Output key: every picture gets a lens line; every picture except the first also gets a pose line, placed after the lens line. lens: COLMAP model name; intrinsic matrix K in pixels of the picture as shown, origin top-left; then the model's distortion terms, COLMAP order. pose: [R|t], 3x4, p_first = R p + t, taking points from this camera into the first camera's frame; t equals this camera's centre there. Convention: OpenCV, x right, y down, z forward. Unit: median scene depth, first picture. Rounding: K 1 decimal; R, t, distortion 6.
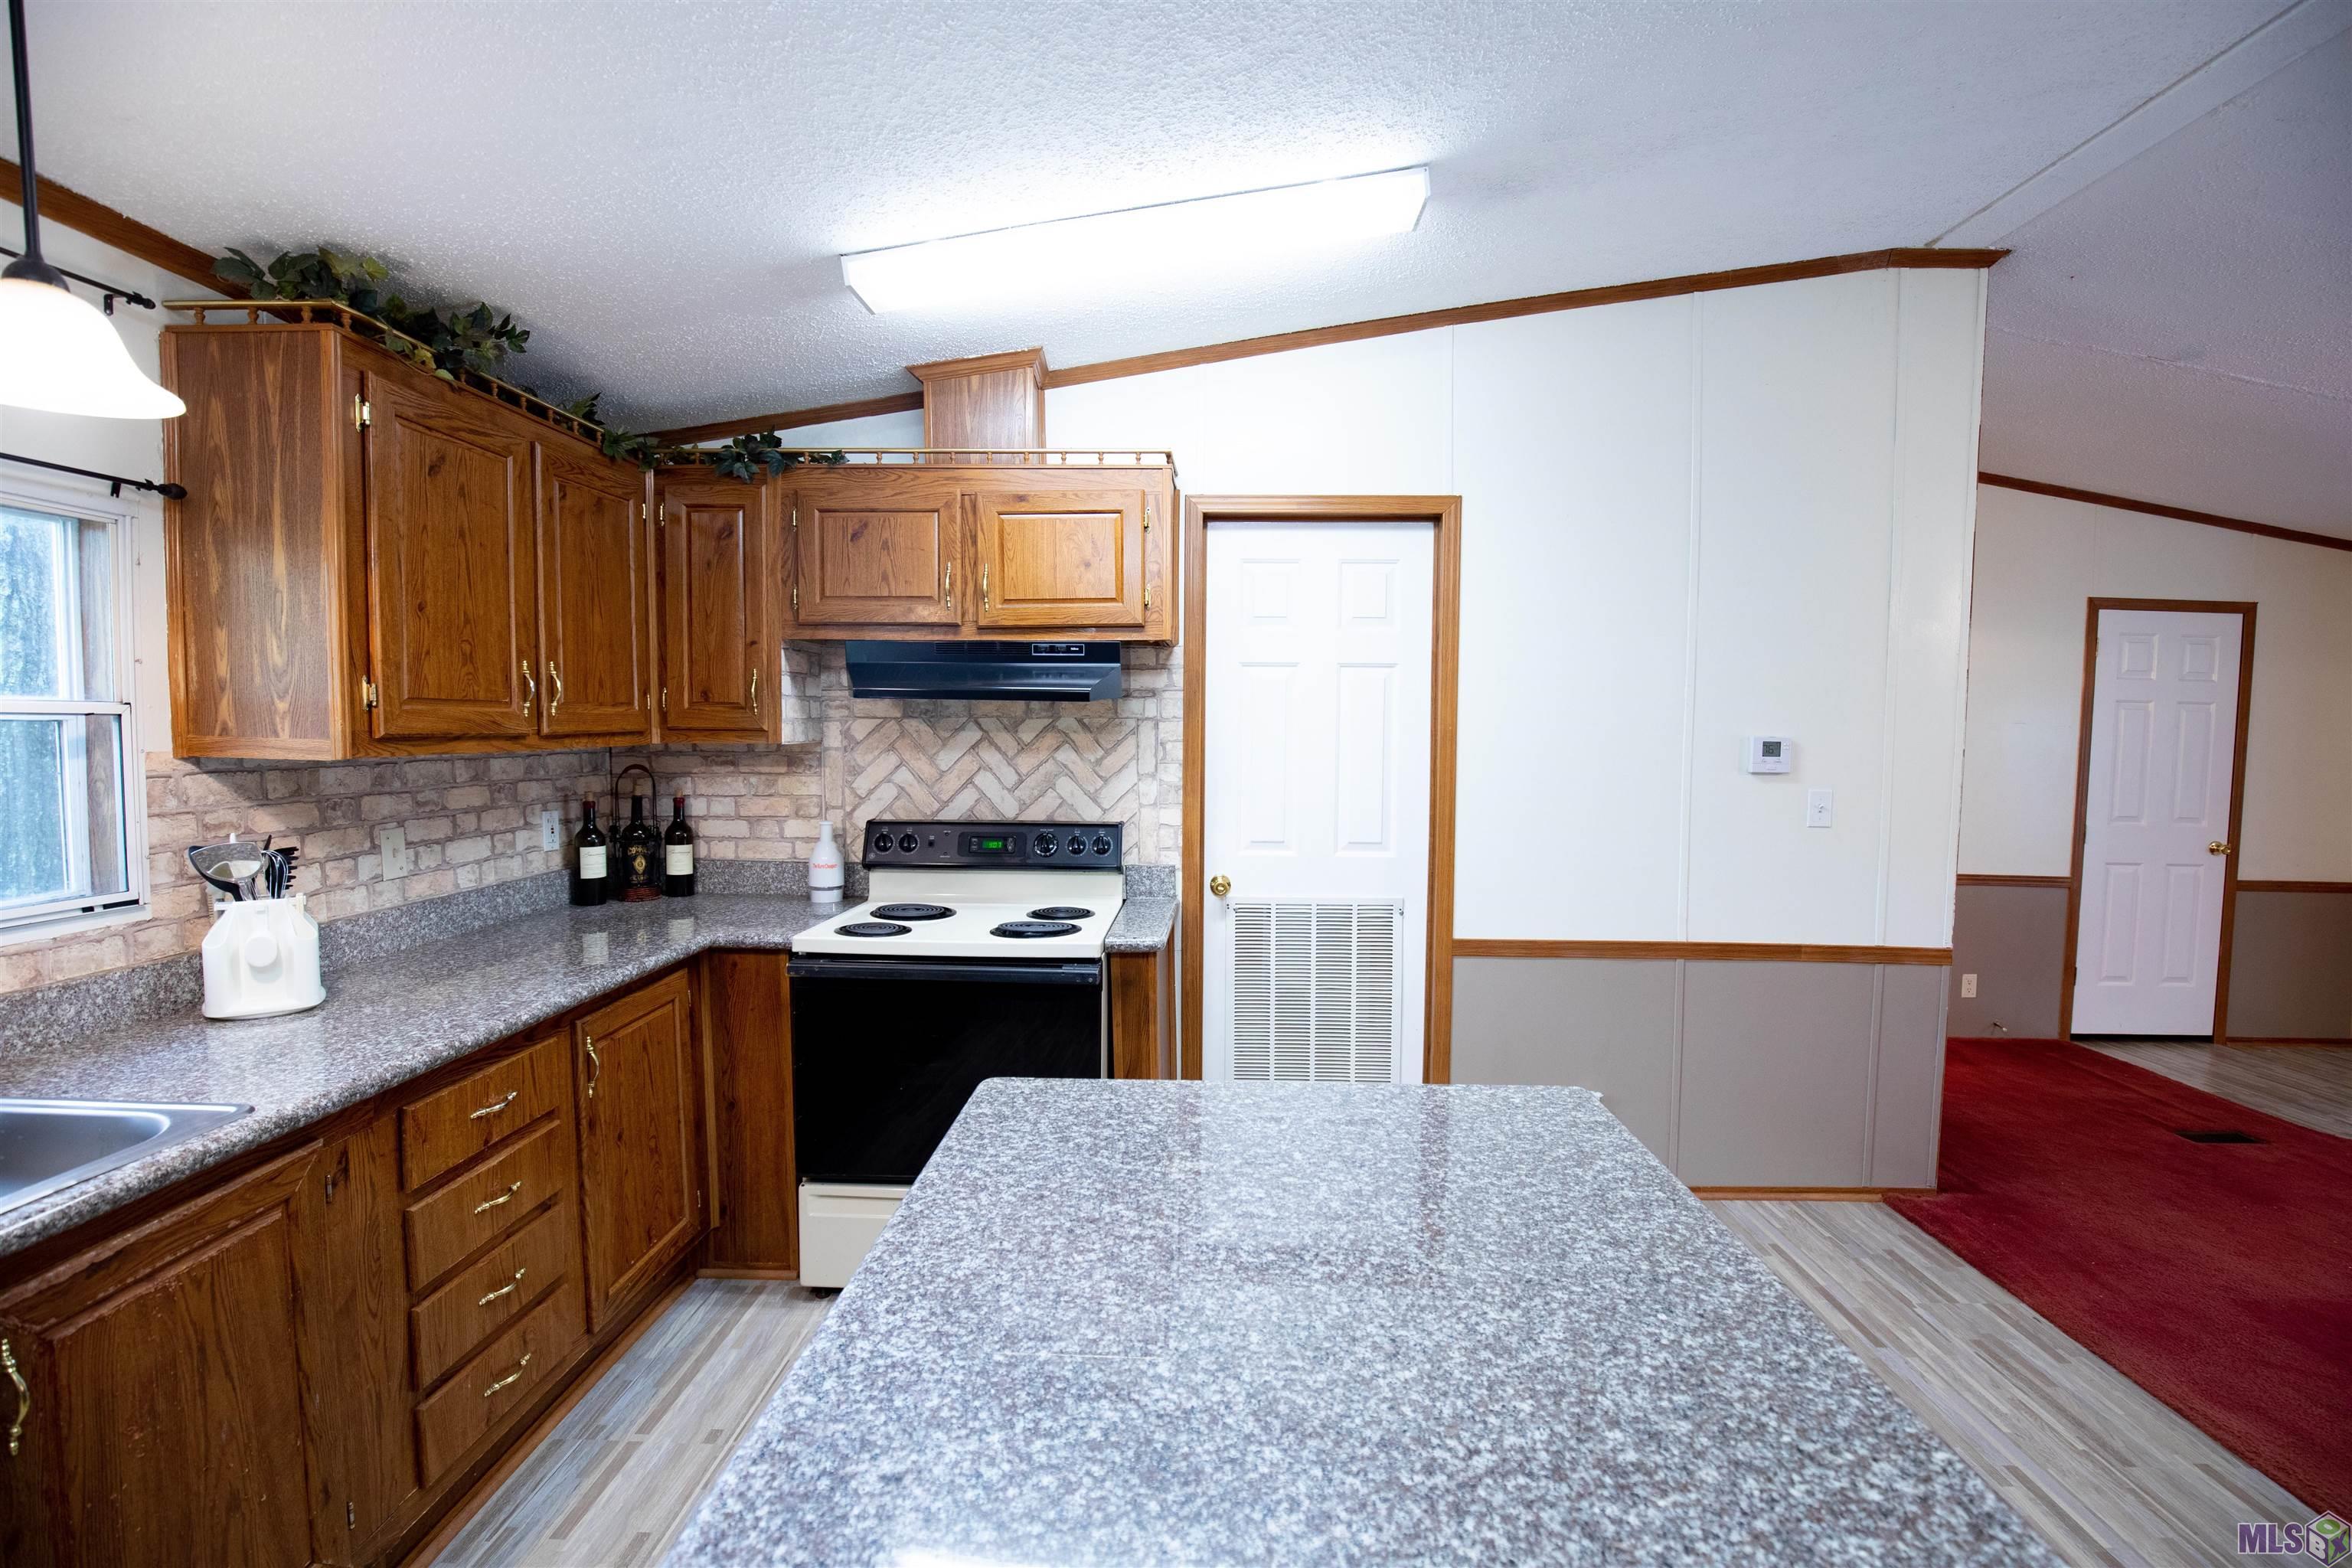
lens RADIAL K [[1076.0, 0, 1181.8], [0, 1076.0, 788.7], [0, 0, 1]] dist [0.001251, 0.000315]
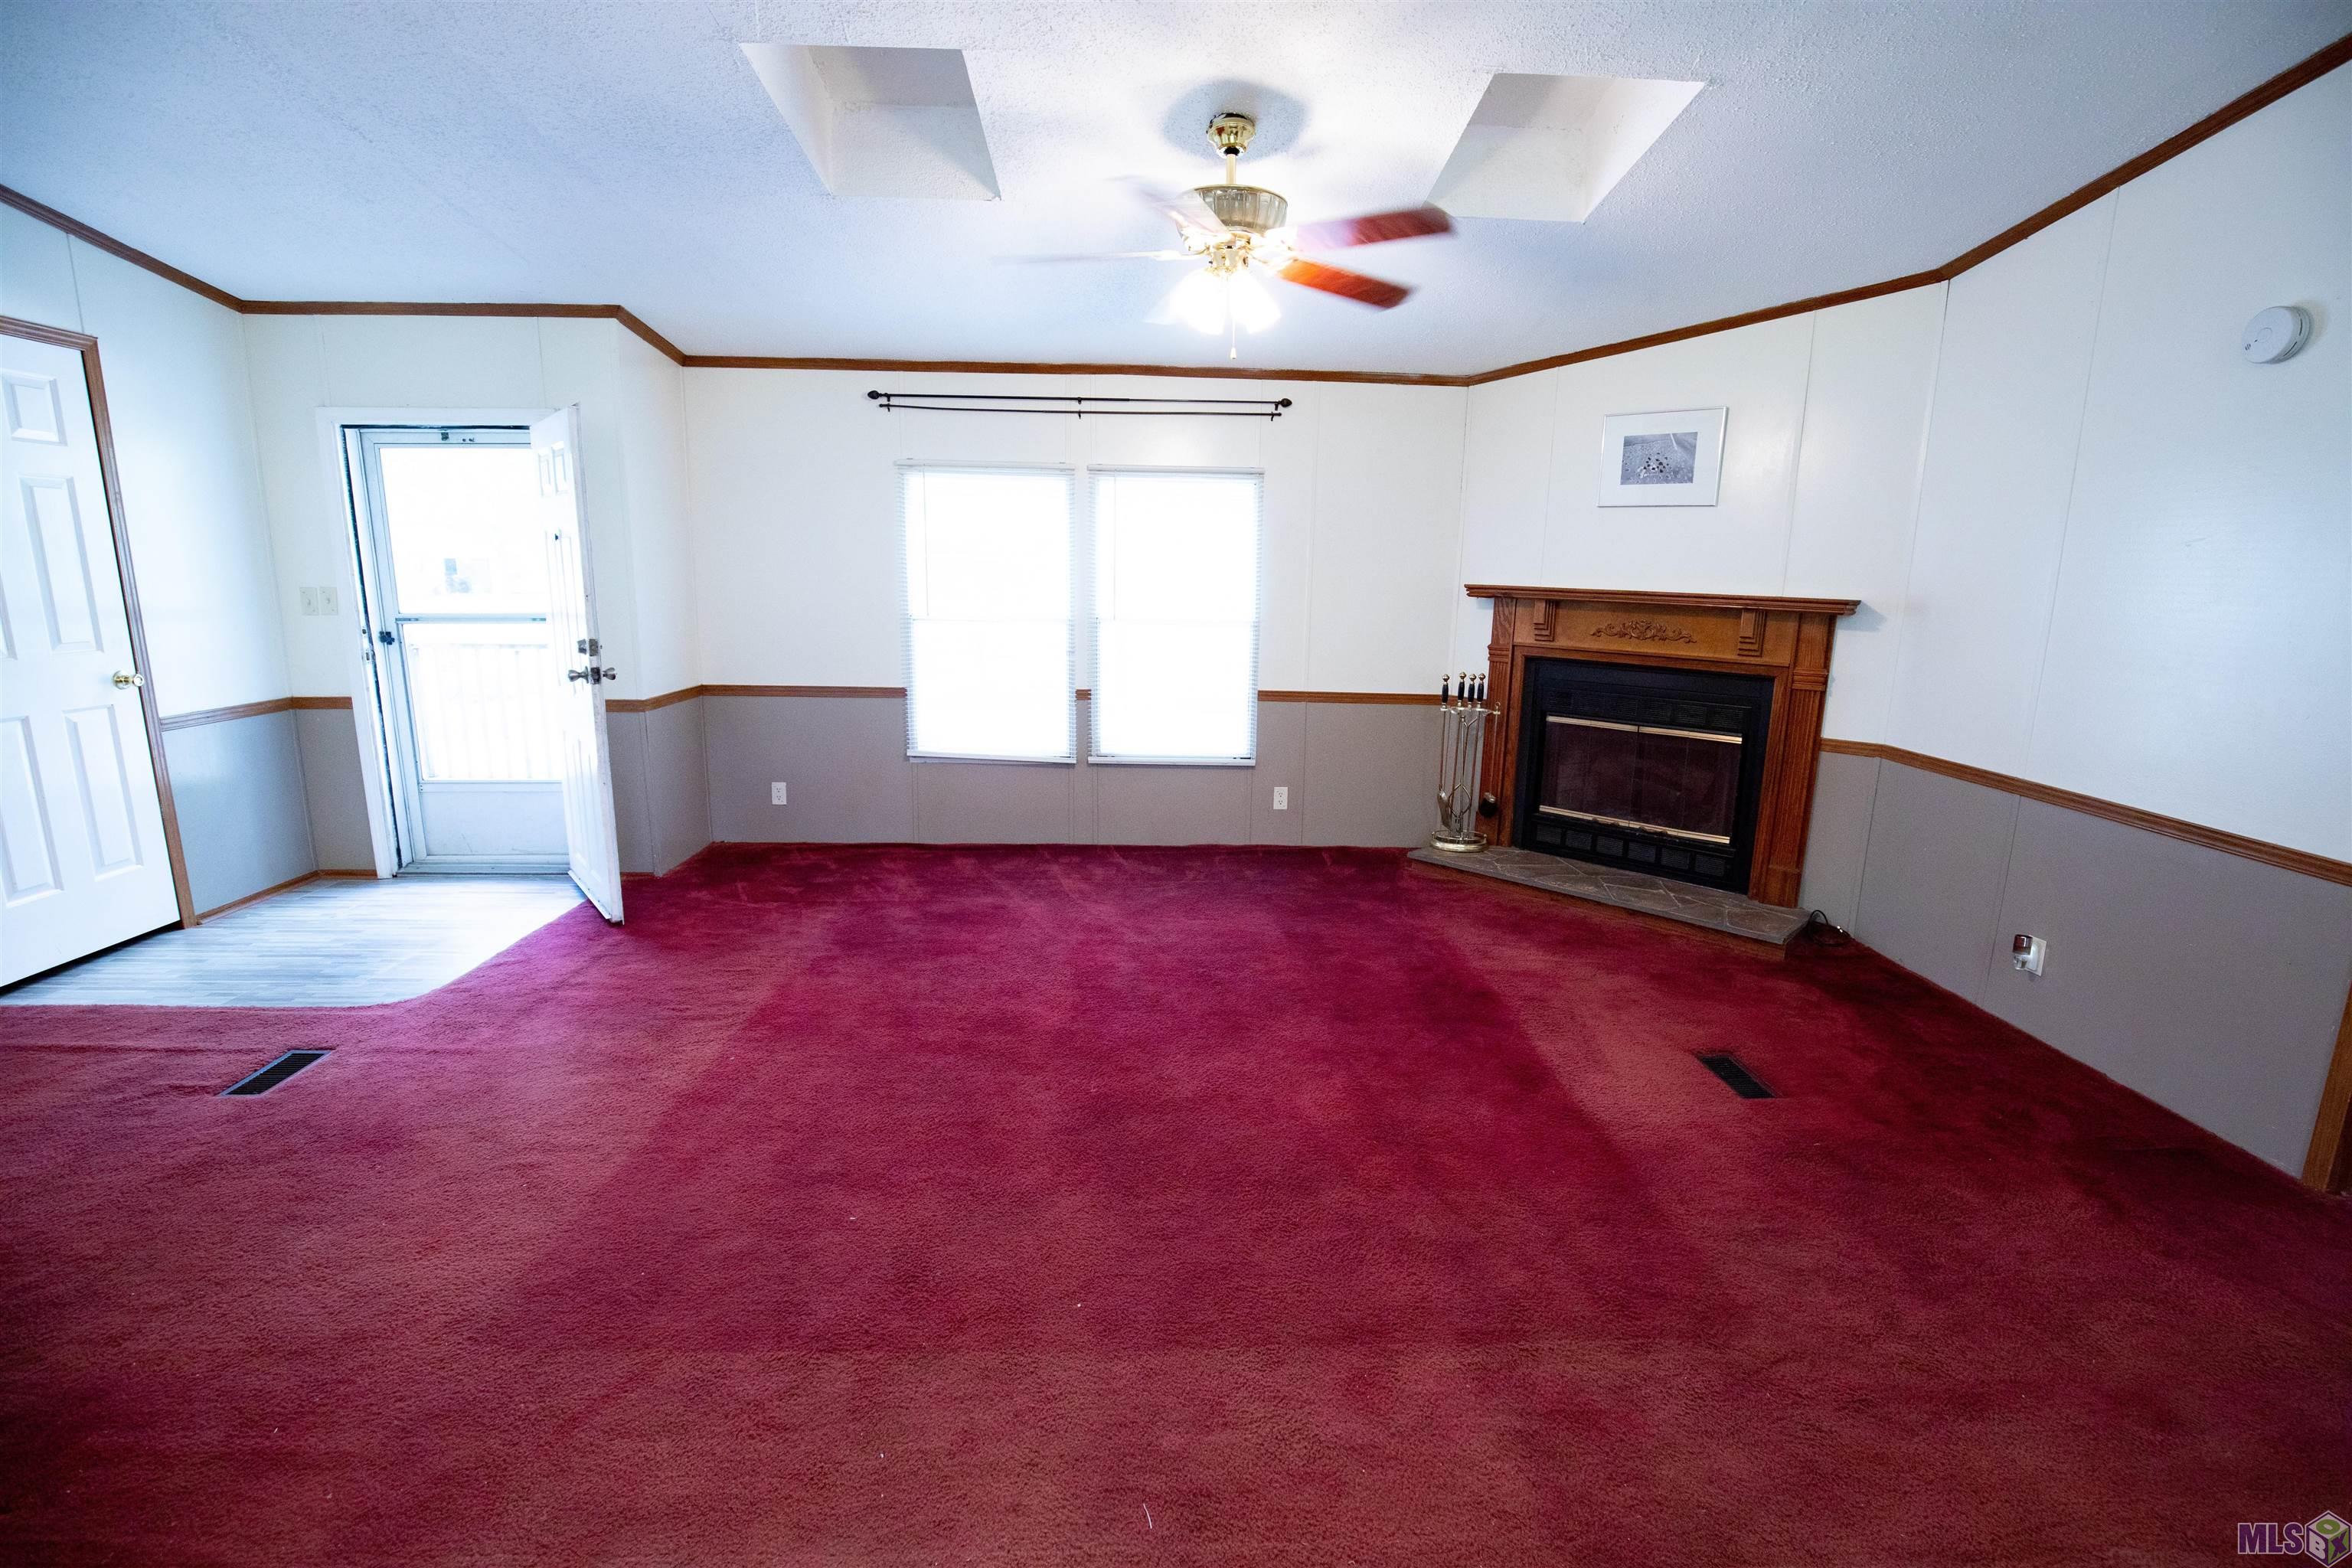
lens RADIAL K [[1076.0, 0, 1181.0], [0, 1076.0, 771.2], [0, 0, 1]] dist [0.001251, 0.000315]
pose [[-0.039213, -0.208852, 0.977161, 0.197748], [0.043462, 0.976631, 0.210483, -0.008288], [-0.998285, 0.050723, -0.029219, 0.305475]]
